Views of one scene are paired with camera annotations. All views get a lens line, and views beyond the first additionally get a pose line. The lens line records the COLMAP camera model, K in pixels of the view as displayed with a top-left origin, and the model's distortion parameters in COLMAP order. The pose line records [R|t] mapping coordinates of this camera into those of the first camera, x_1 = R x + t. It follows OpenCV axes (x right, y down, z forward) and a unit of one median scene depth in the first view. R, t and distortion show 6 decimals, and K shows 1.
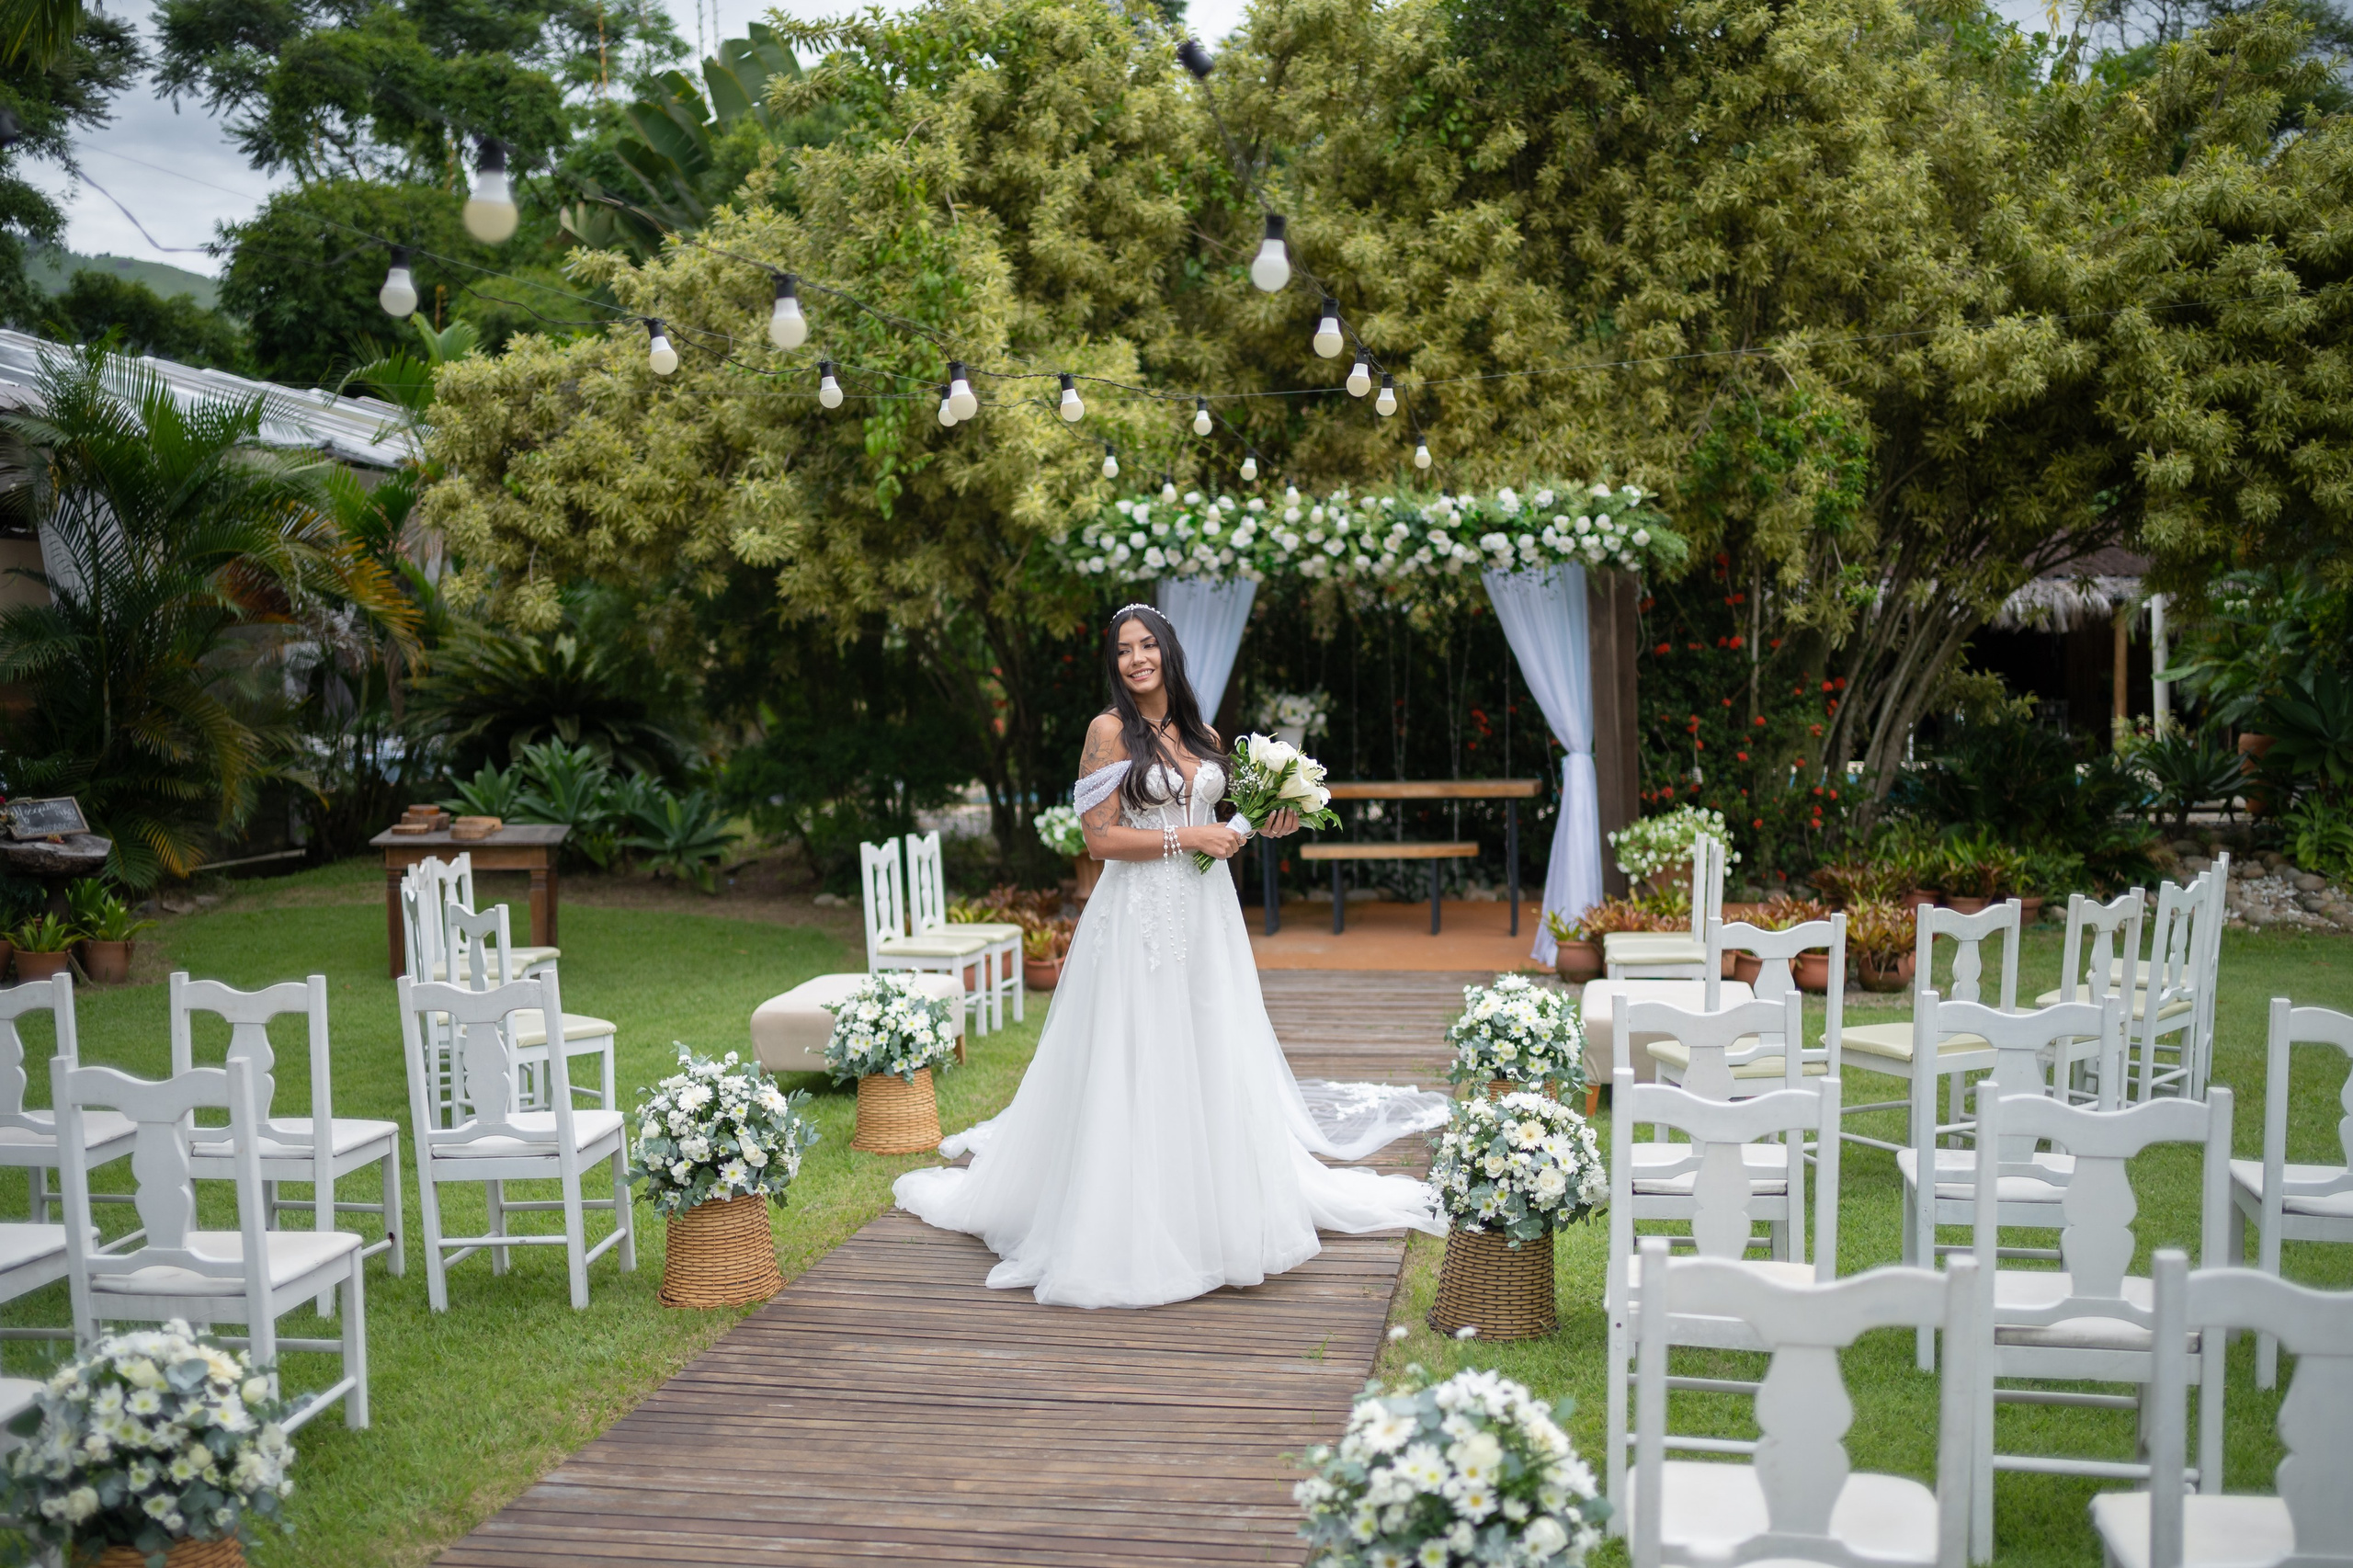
lens RADIAL K [[2401.2, 0, 1176.5], [0, 2401.2, 784.0], [0, 0, 1]] dist [-0.006448, 0.026878]
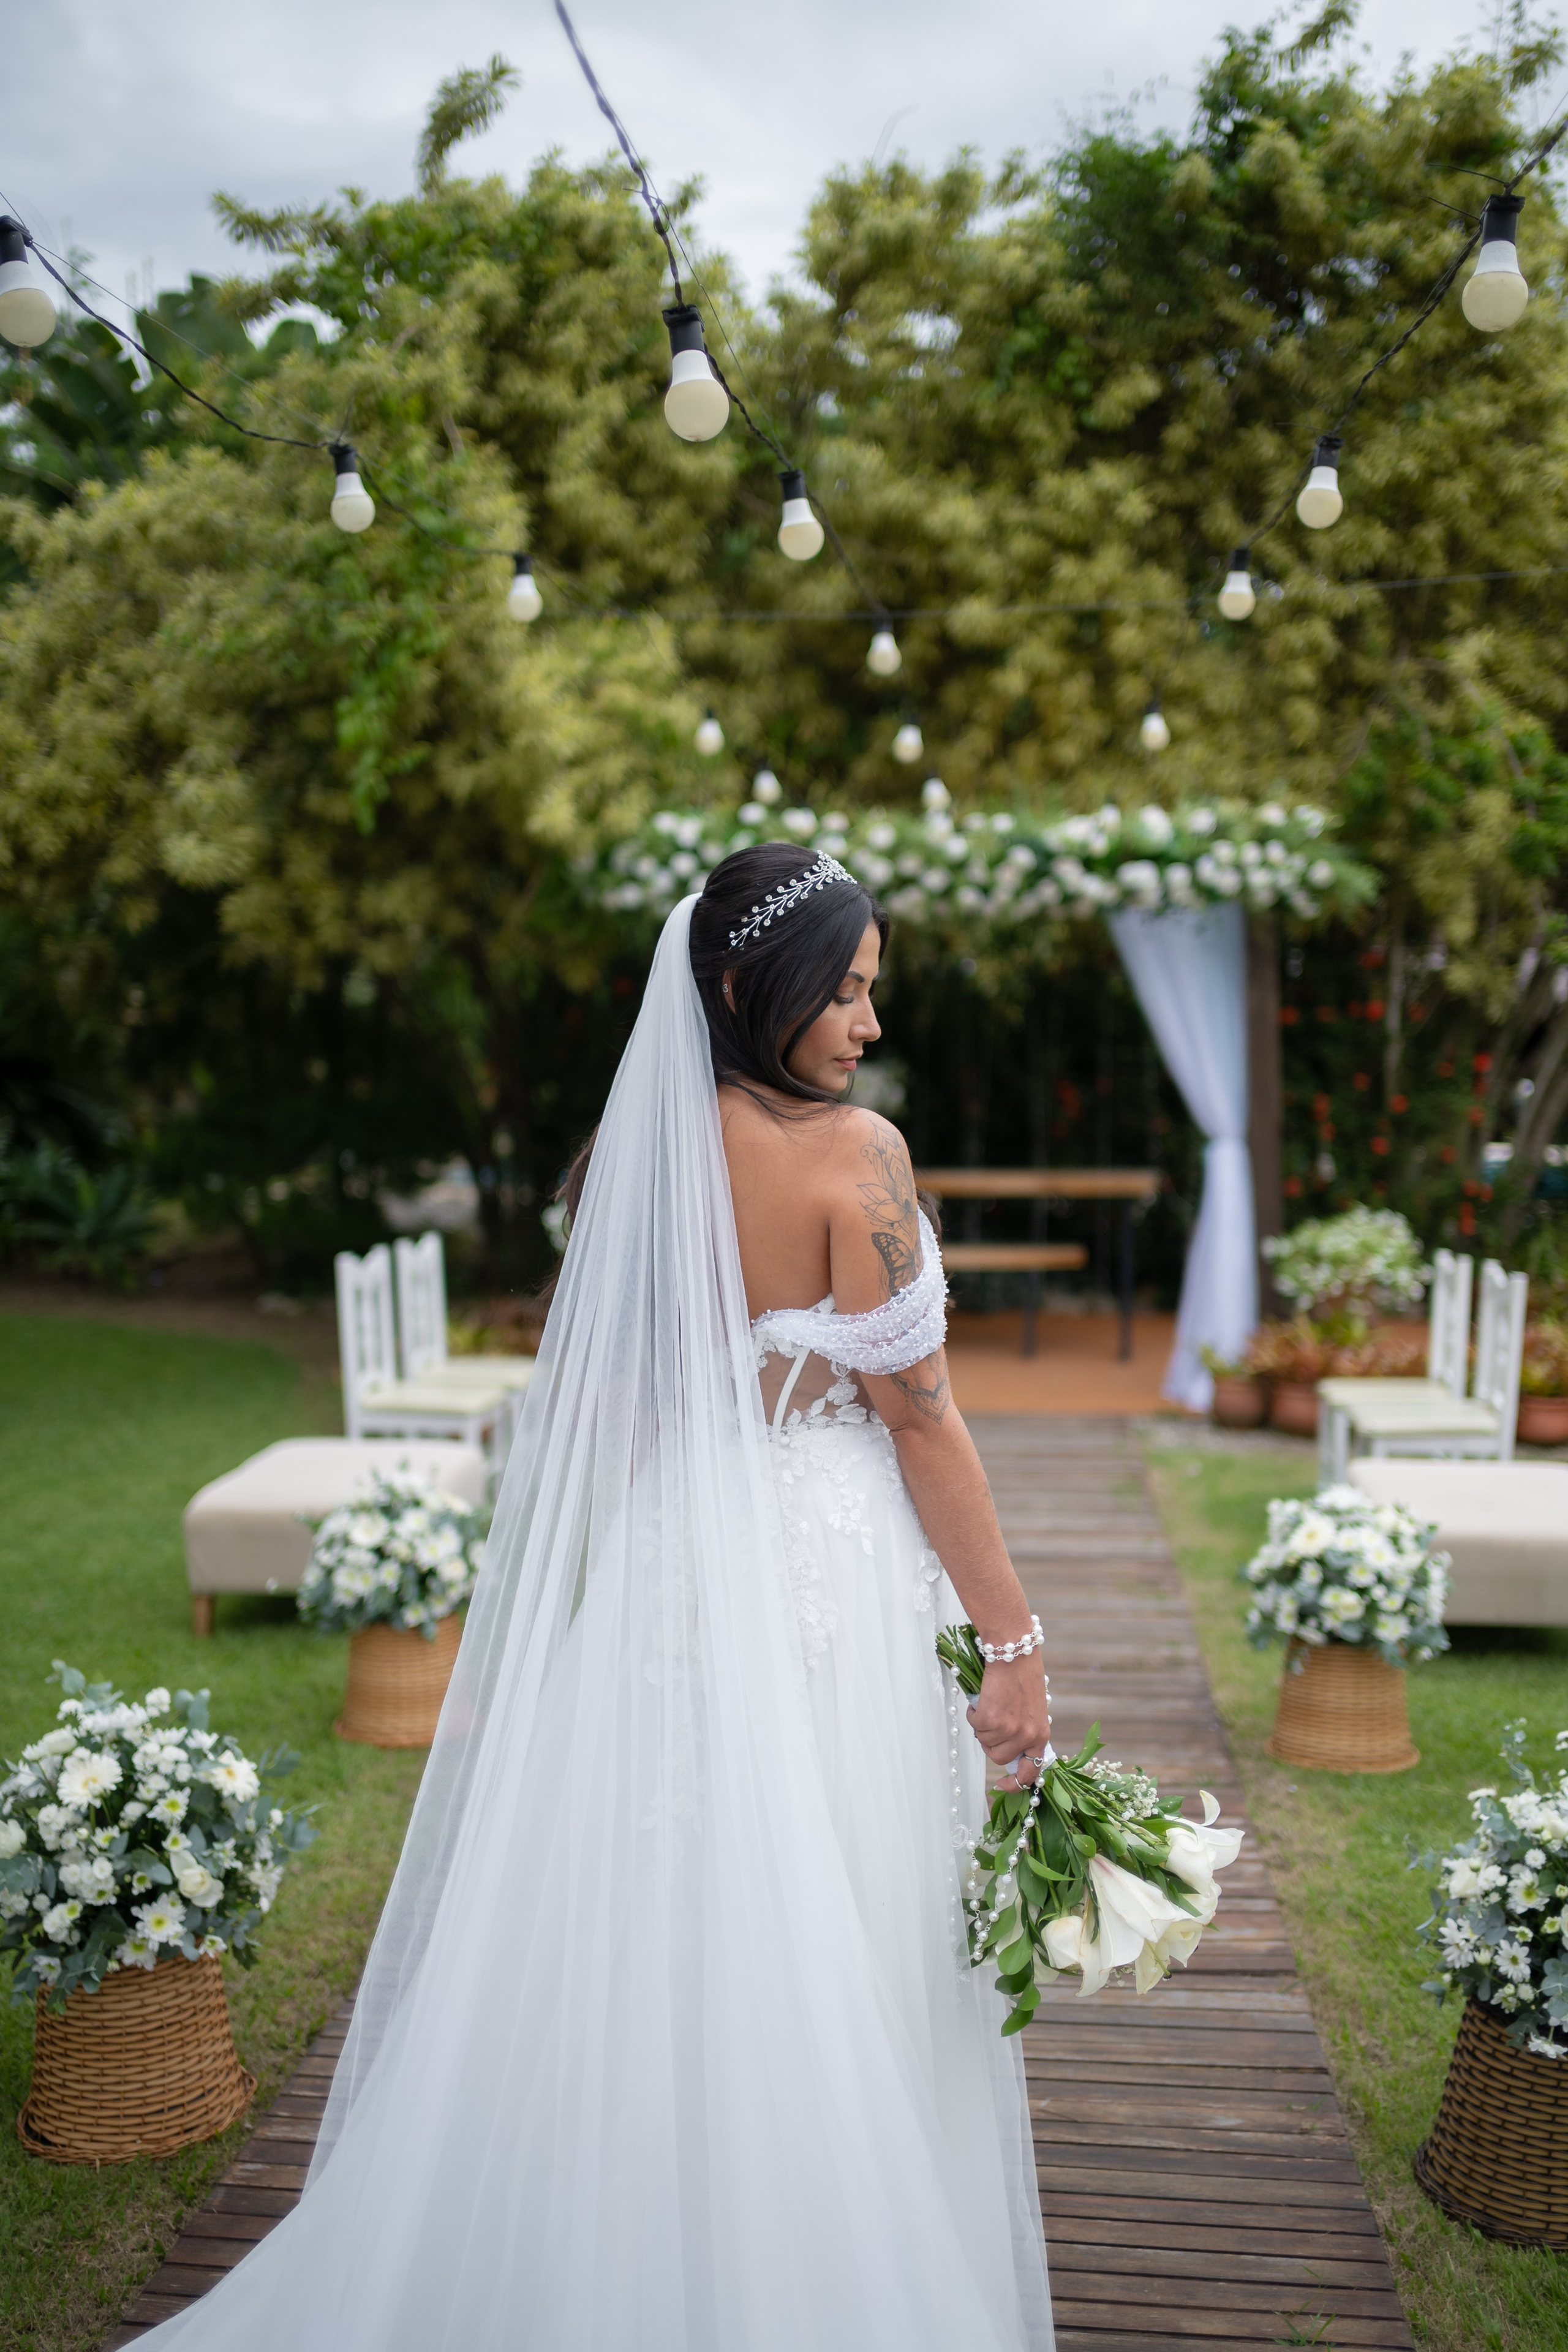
lens RADIAL K [[2332.0, 0, 784.0], [0, 2332.0, 1176.0], [0, 0, 1]] dist [-0.002719, 0.002234]
pose [[0.996765, 0.012050, 0.079463, -0.041066], [-0.012917, 0.999863, 0.010397, -0.007086], [-0.079327, -0.011390, 0.996784, 0.217580]]
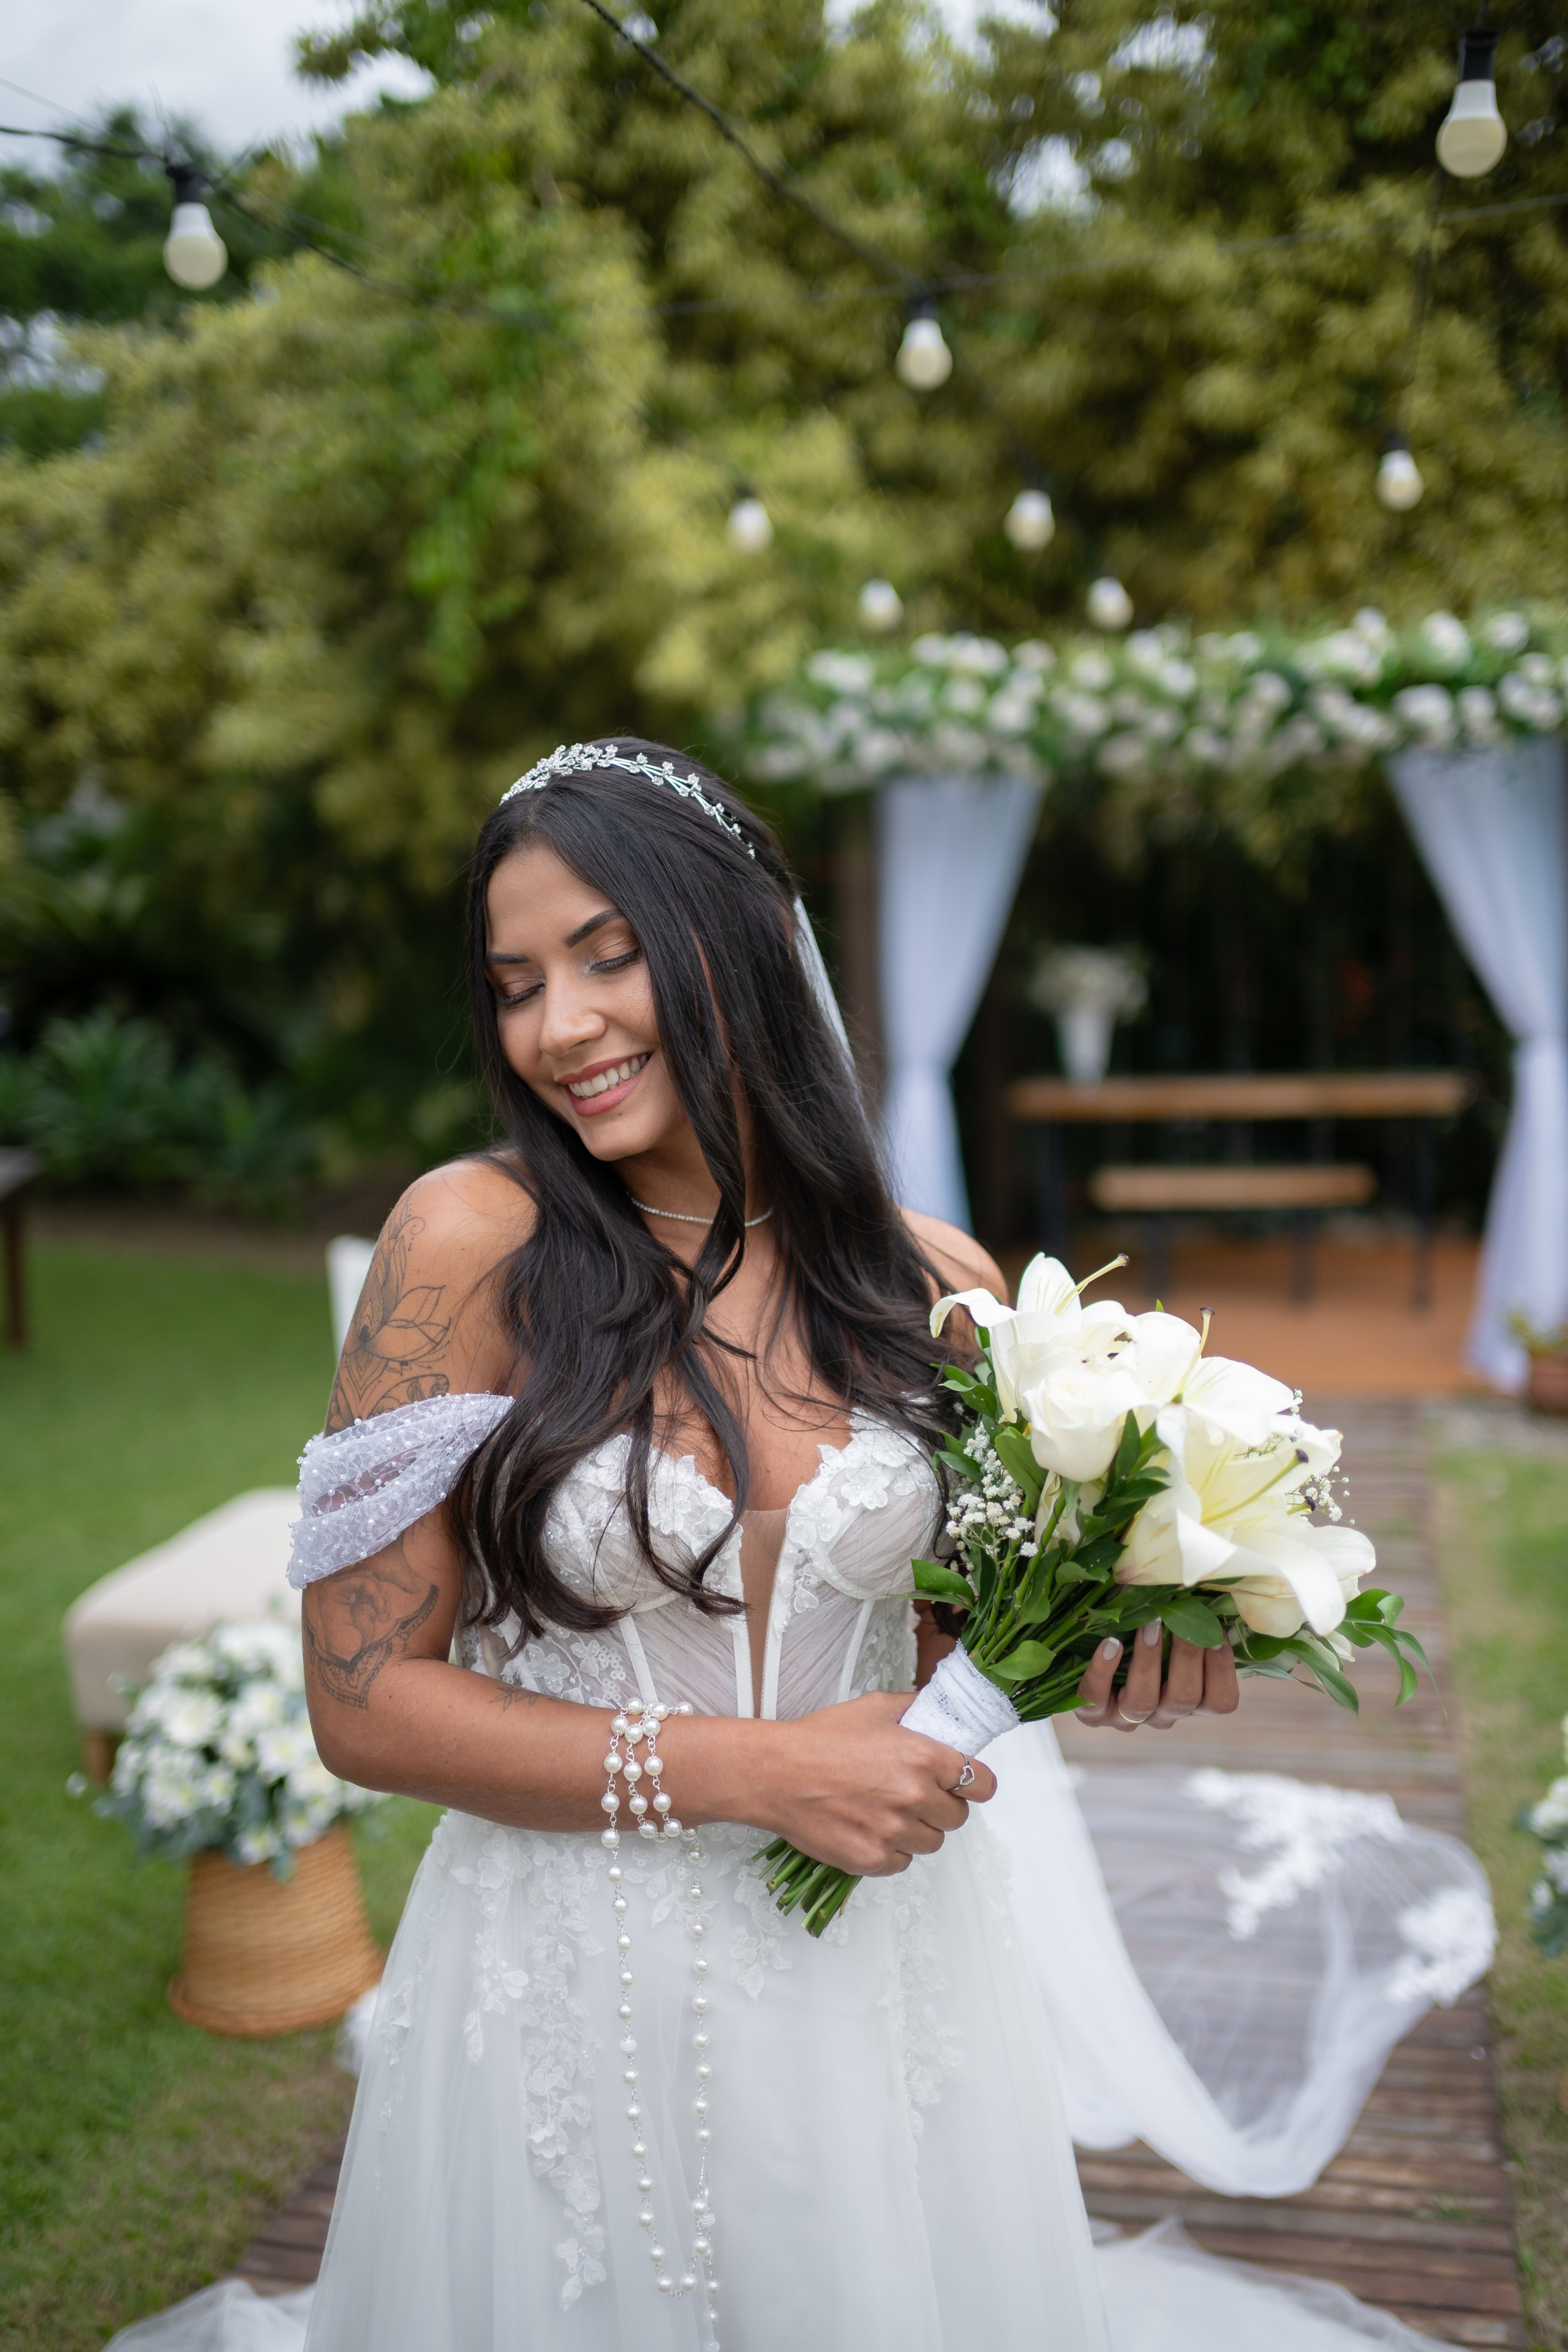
lens RADIAL K [[2268.1, 0, 784.0], [0, 2268.1, 1176.0], [0, 0, 1]] dist [-0.006614, -0.007304]
pose [[0.997437, -0.006061, -0.071287, 0.009040], [0.011251, 0.997296, 0.072627, -0.023026], [0.070654, -0.073243, 0.994808, 0.369118]]
